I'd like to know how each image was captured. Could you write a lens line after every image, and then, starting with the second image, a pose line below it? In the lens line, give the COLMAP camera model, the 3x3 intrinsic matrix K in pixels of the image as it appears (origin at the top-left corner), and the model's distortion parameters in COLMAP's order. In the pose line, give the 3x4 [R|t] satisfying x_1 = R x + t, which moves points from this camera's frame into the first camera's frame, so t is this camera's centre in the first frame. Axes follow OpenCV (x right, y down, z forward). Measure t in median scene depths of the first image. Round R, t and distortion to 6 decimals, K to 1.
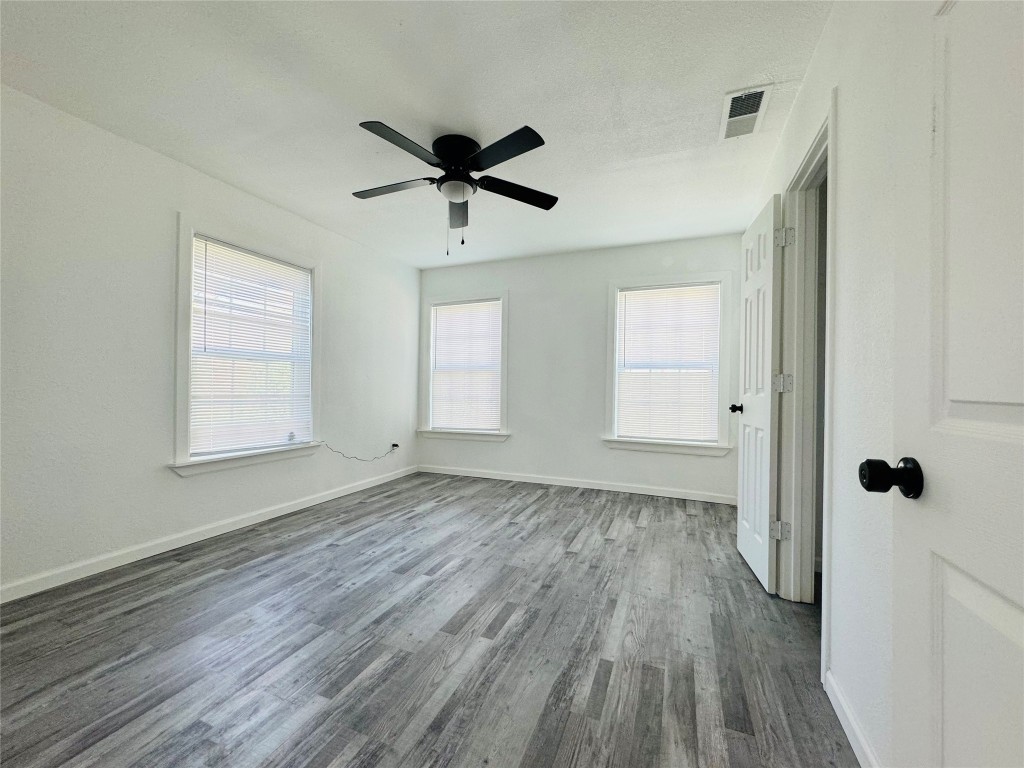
lens RADIAL K [[408.5, 0, 512.0], [0, 408.5, 384.0], [0, 0, 1]] dist [-0.001254, 0.000152]
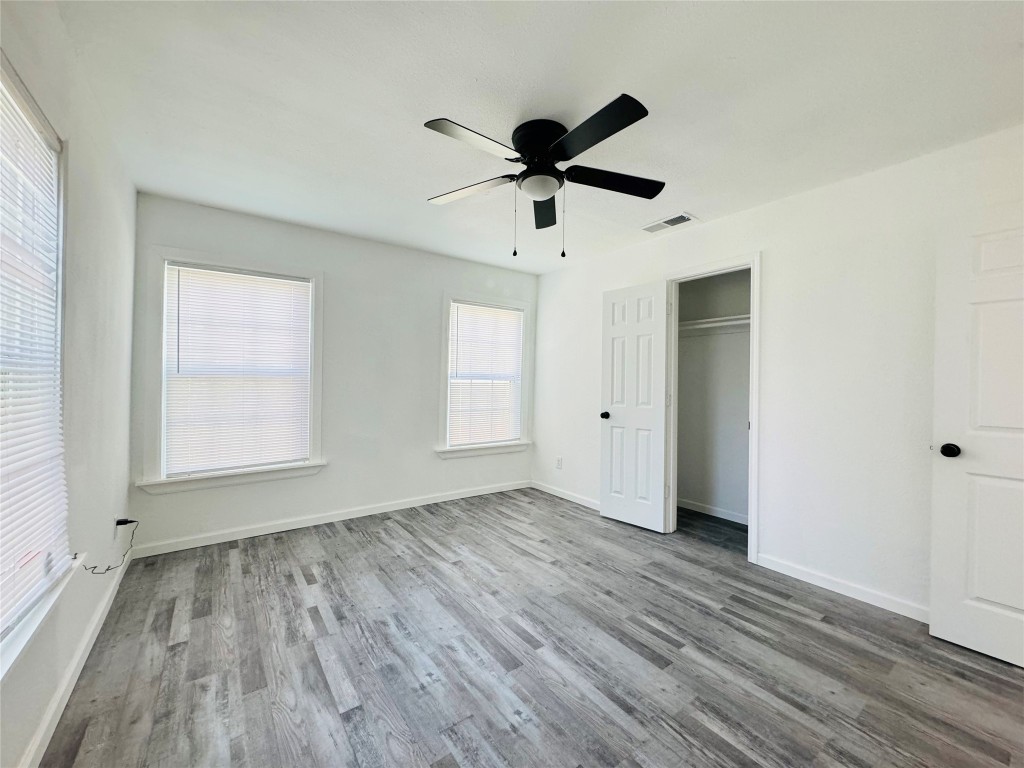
lens RADIAL K [[408.5, 0, 512.0], [0, 408.5, 384.0], [0, 0, 1]] dist [-0.001254, 0.000152]
pose [[0.526100, -0.010102, 0.850363, -0.674624], [-0.009228, 0.999803, 0.017586, -0.057481], [-0.850373, -0.017099, 0.525903, 0.448566]]
